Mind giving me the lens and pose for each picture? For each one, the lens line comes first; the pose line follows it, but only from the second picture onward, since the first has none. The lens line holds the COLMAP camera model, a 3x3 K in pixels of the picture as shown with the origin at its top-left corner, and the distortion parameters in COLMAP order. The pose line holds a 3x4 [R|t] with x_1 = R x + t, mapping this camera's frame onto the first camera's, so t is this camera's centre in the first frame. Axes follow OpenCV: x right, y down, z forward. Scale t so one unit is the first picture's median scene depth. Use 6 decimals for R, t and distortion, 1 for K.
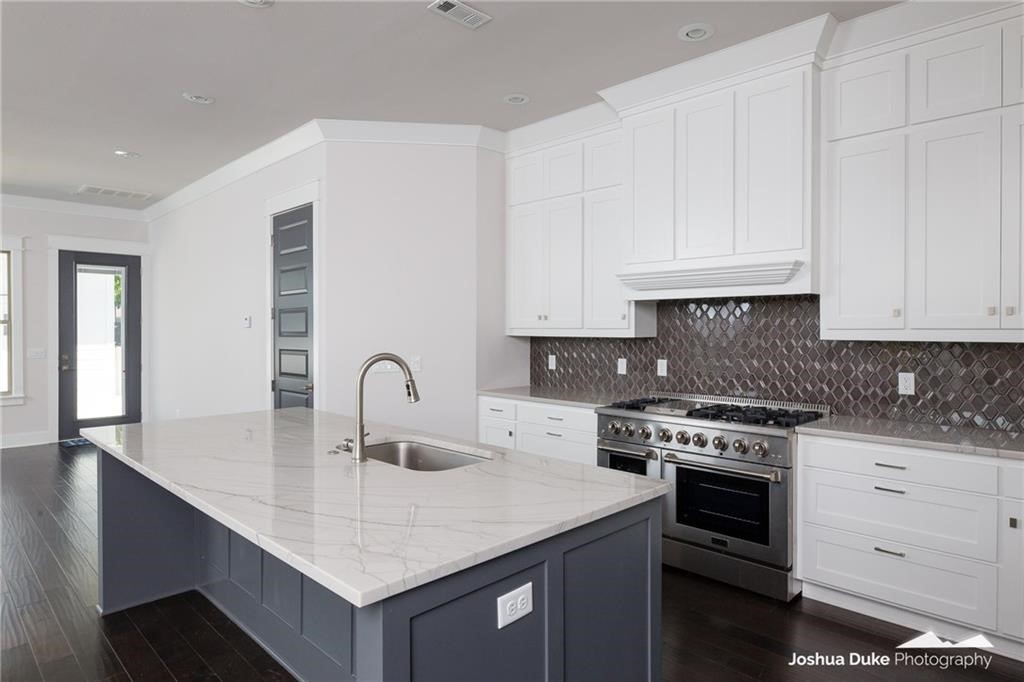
lens RADIAL K [[597.3, 0, 512.0], [0, 597.3, 341.0], [0, 0, 1]] dist [-0.002697, -0.002024]
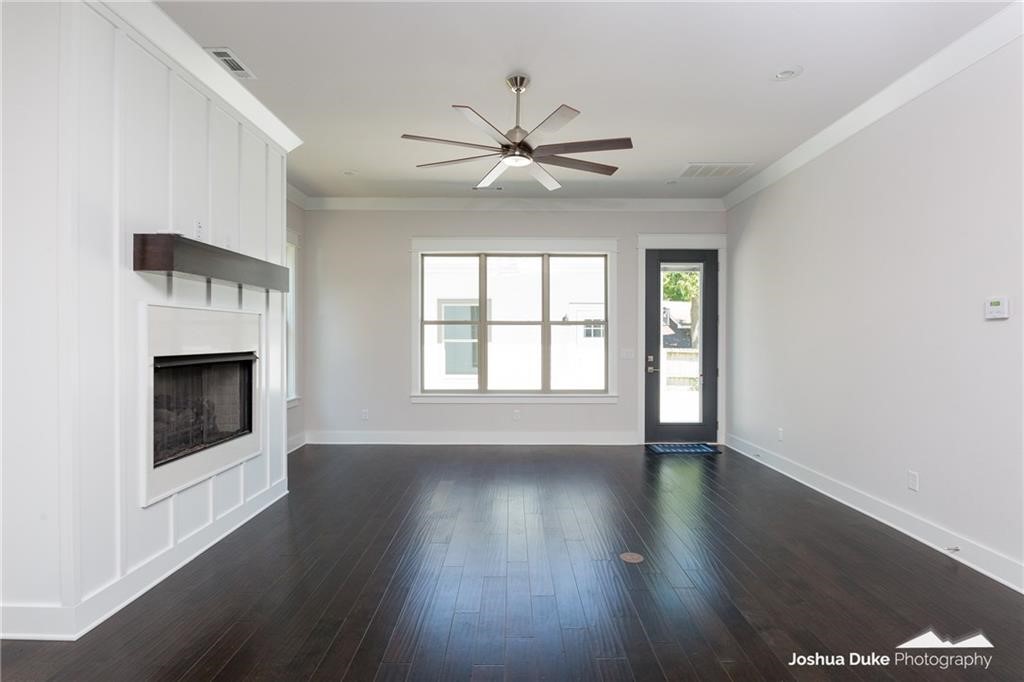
lens RADIAL K [[482.0, 0, 512.0], [0, 482.0, 341.0], [0, 0, 1]] dist [0.000691, 0.000048]
pose [[0.704933, 0.003731, -0.709264, -0.351464], [-0.011490, 0.999915, -0.006160, 0.006686], [0.709181, 0.012492, 0.704916, 0.282670]]
